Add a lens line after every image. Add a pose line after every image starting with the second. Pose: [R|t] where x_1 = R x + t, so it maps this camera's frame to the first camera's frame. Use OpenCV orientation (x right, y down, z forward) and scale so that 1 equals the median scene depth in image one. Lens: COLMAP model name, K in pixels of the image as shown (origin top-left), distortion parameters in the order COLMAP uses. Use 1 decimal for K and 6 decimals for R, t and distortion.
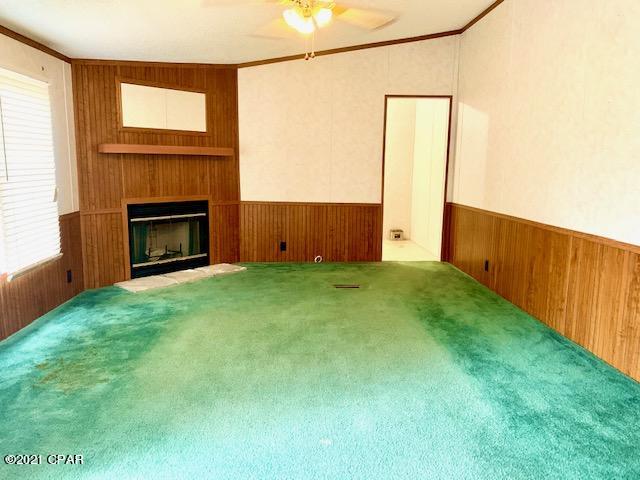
lens RADIAL K [[491.1, 0, 318.4], [0, 491.1, 239.7], [0, 0, 1]] dist [0.040715, -0.039729]
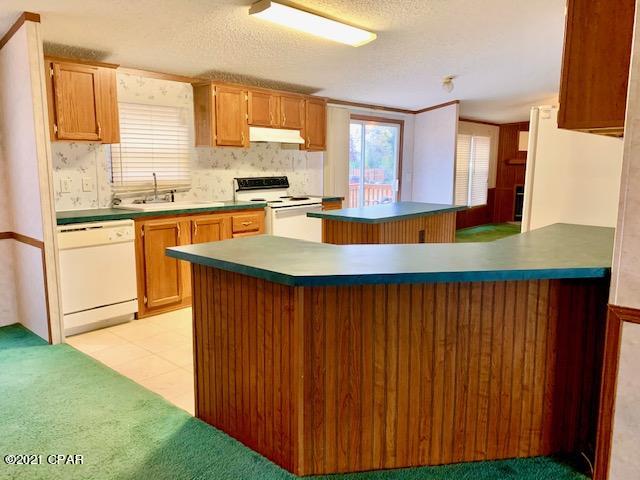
lens RADIAL K [[491.1, 0, 314.0], [0, 491.1, 237.7], [0, 0, 1]] dist [0.040715, -0.039729]
pose [[0.691617, 0.103611, -0.714794, 0.523070], [-0.112027, 0.993069, 0.035554, 0.156371], [0.713523, 0.055486, 0.698431, -1.044000]]
